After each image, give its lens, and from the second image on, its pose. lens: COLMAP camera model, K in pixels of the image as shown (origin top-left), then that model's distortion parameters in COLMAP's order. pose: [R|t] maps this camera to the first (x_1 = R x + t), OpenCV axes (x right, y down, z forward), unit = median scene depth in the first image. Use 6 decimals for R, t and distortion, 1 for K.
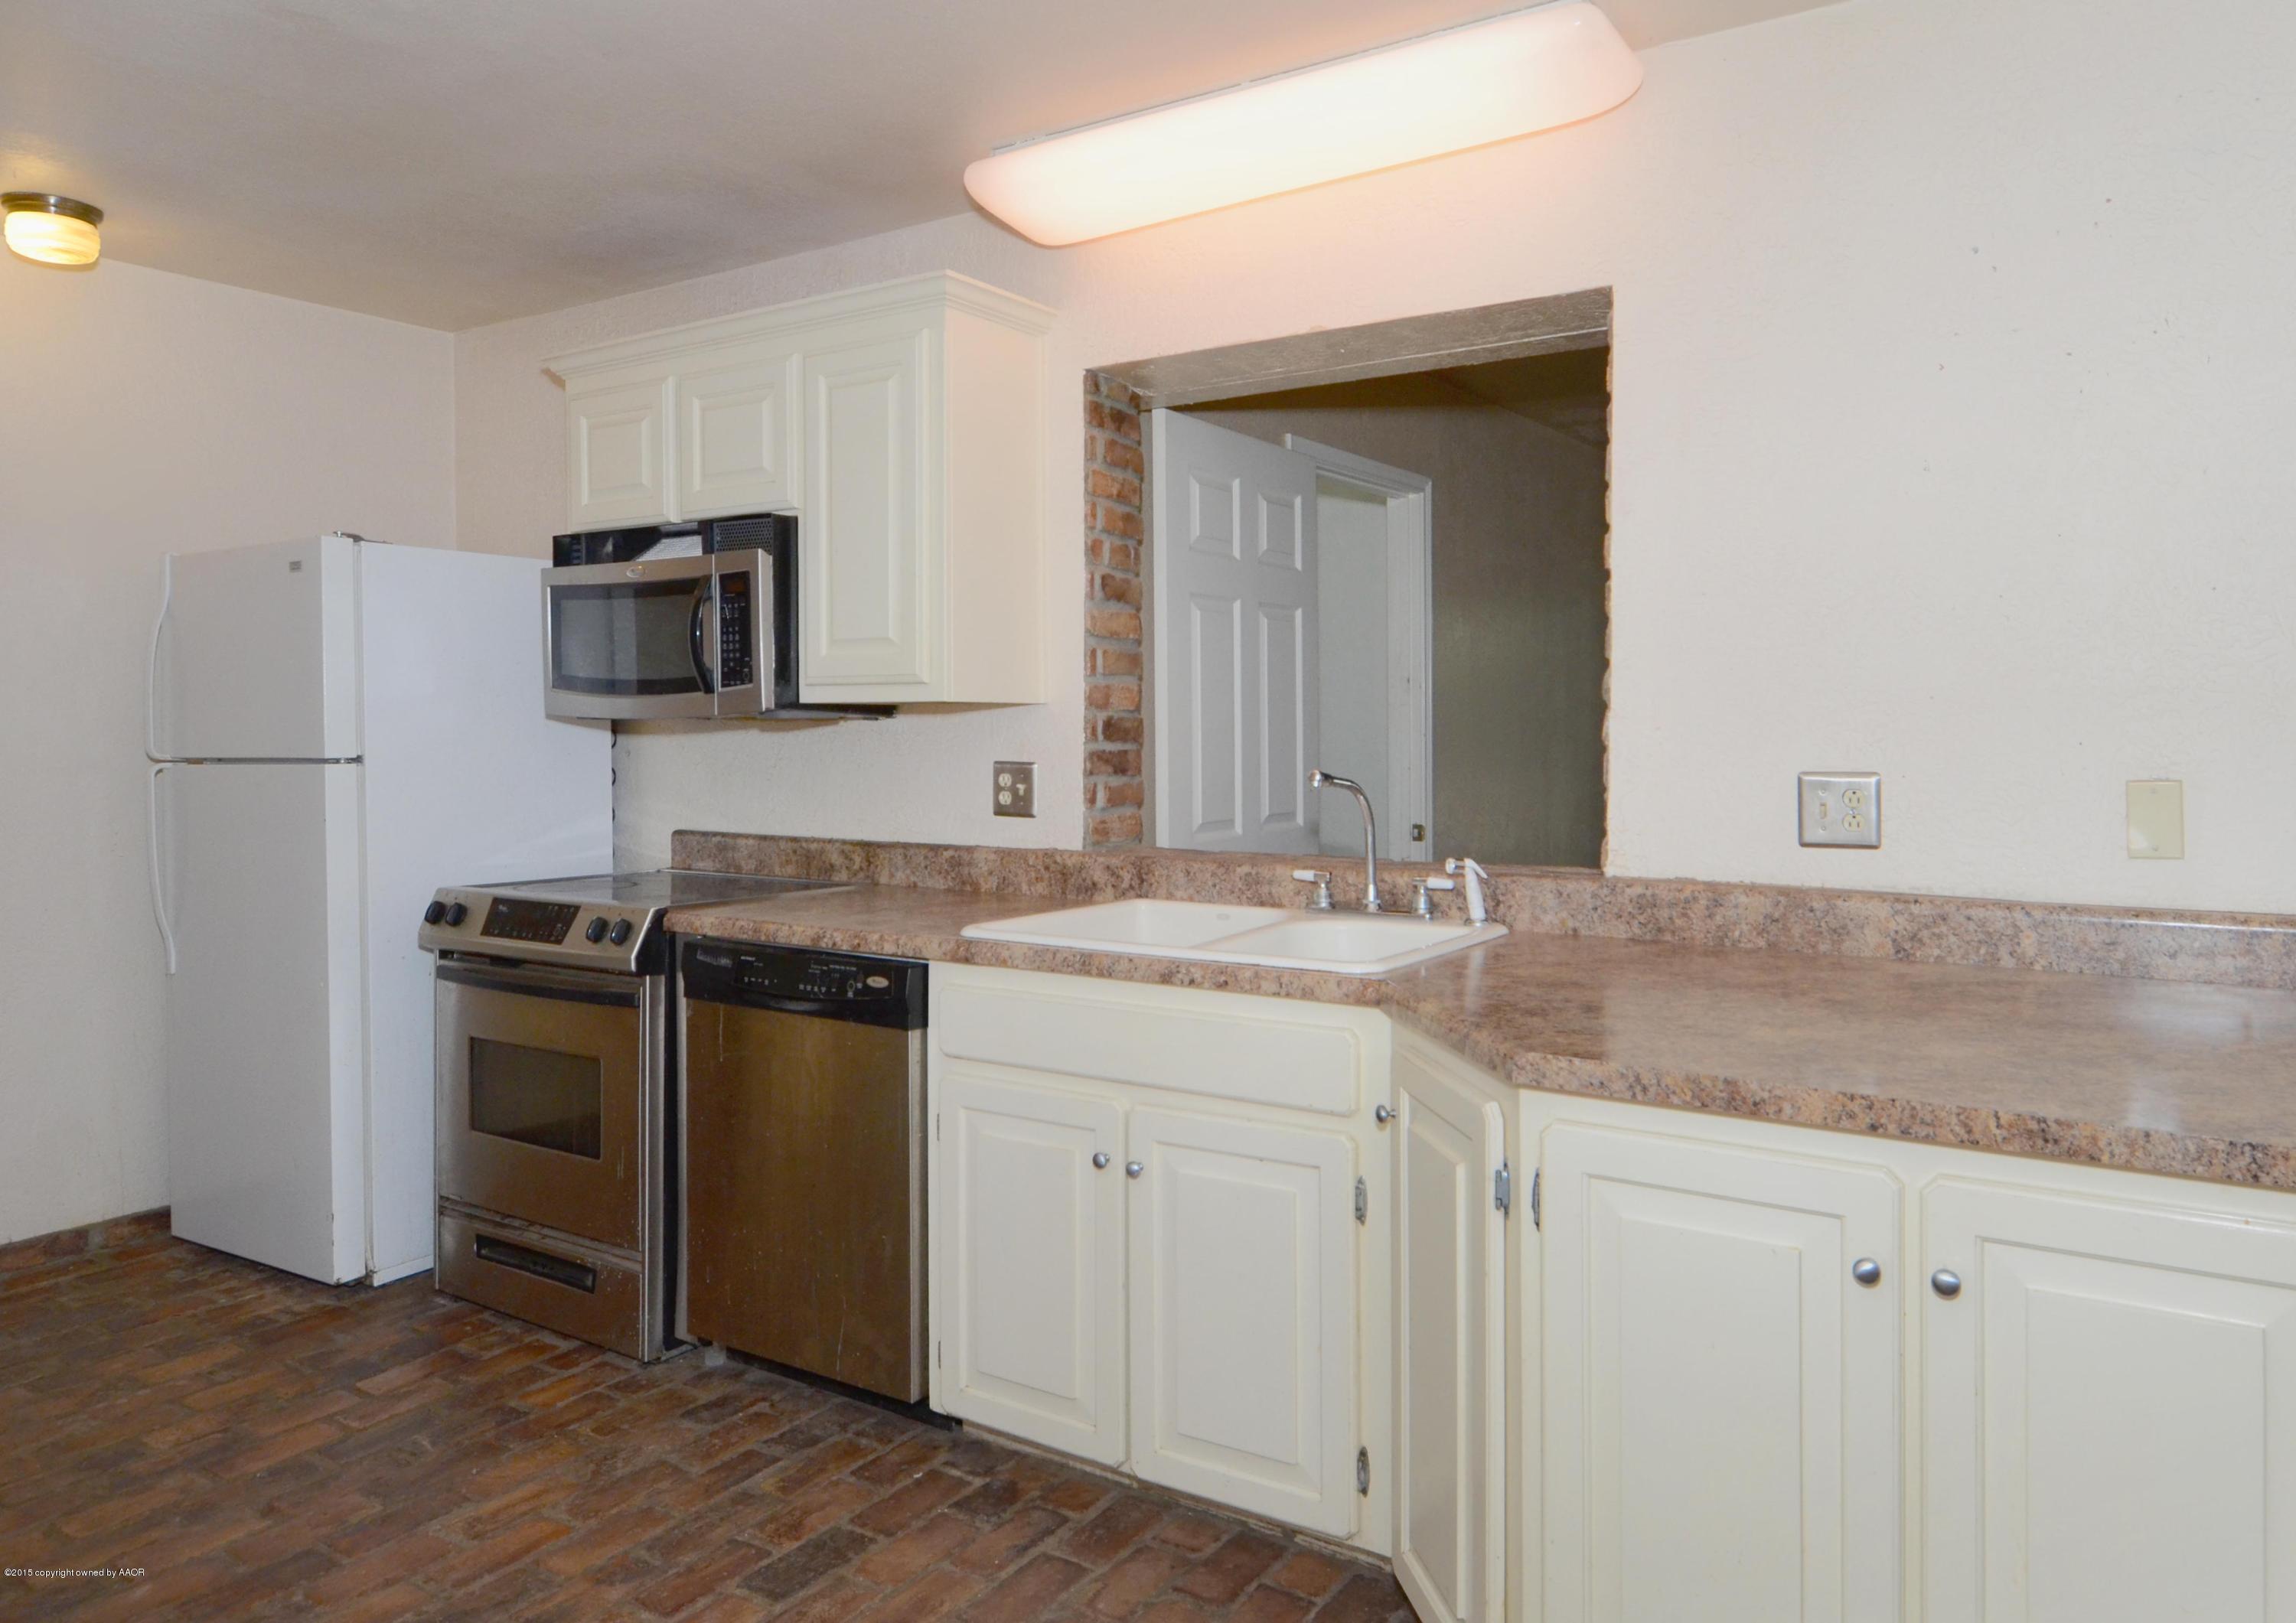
lens RADIAL K [[1472.9, 0, 1365.4], [0, 1472.9, 759.2], [0, 0, 1]] dist [-0.004479, -0.003798]
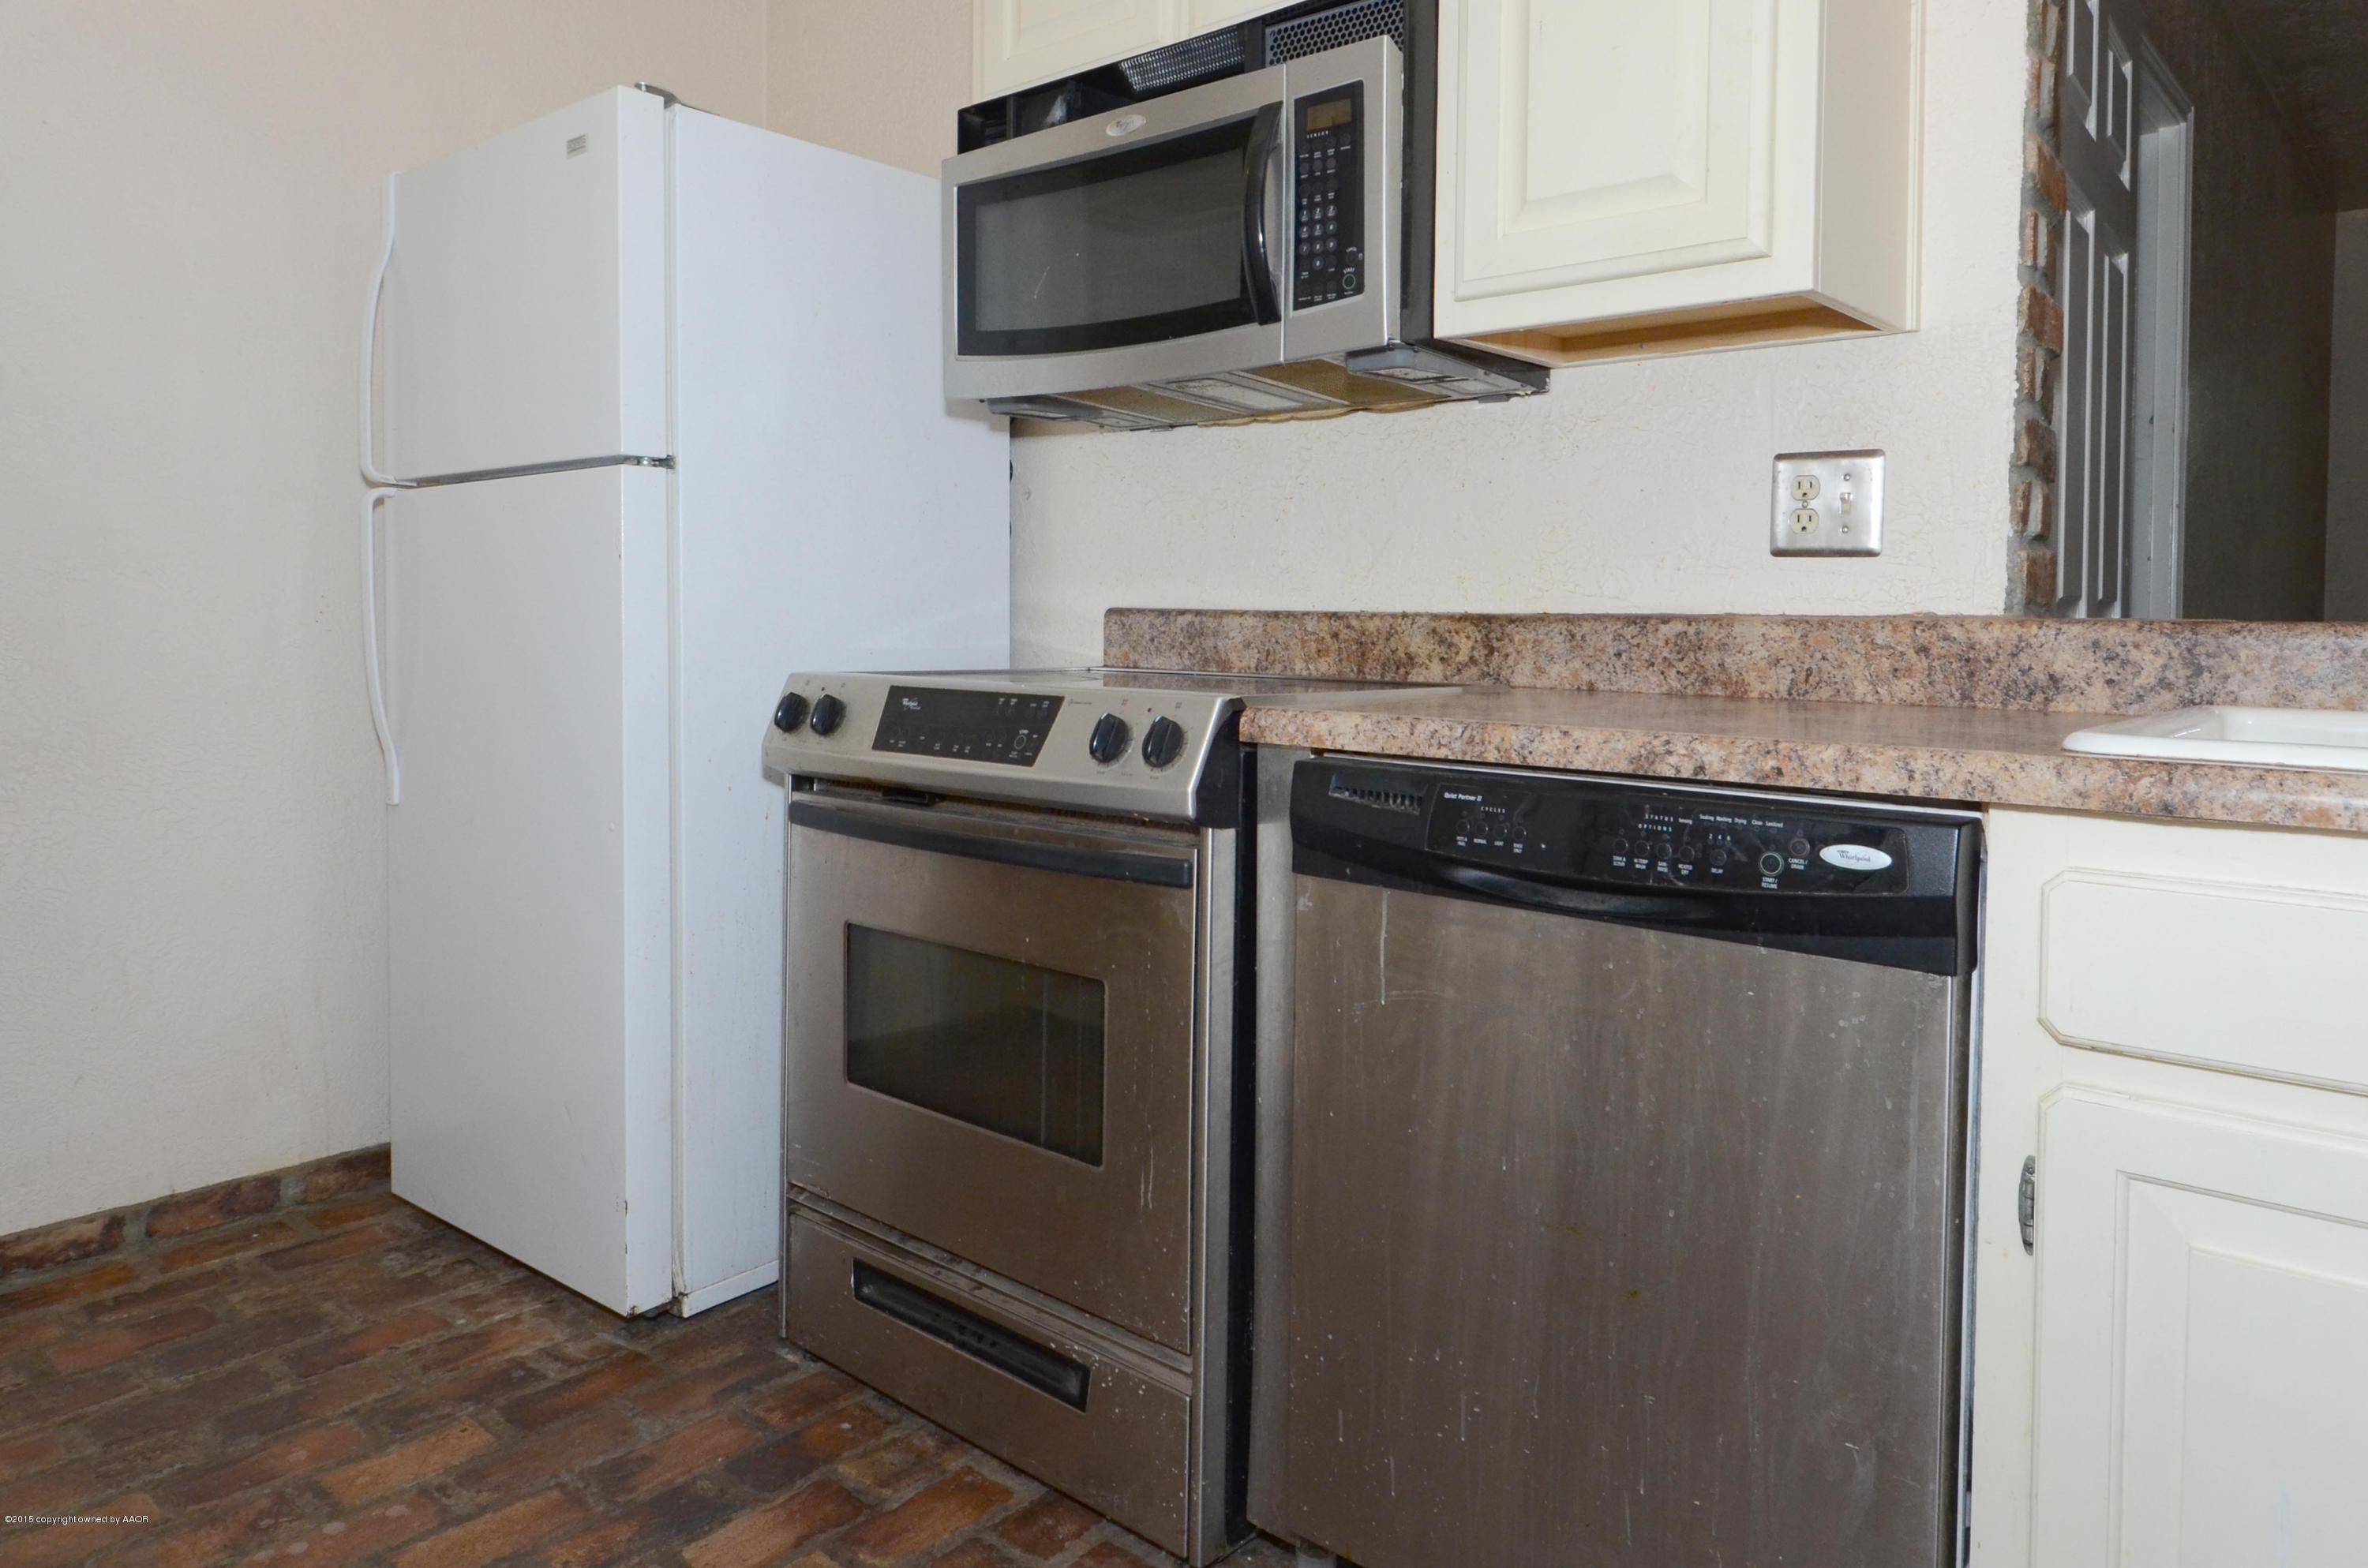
lens RADIAL K [[1346.2, 0, 1182.1], [0, 1346.2, 712.2], [0, 0, 1]] dist [0.002693, -0.000273]
pose [[0.985855, 0.023783, -0.165906, -0.391085], [-0.019186, 0.999388, 0.029259, 0.086480], [0.166500, -0.025662, 0.985707, 0.495660]]
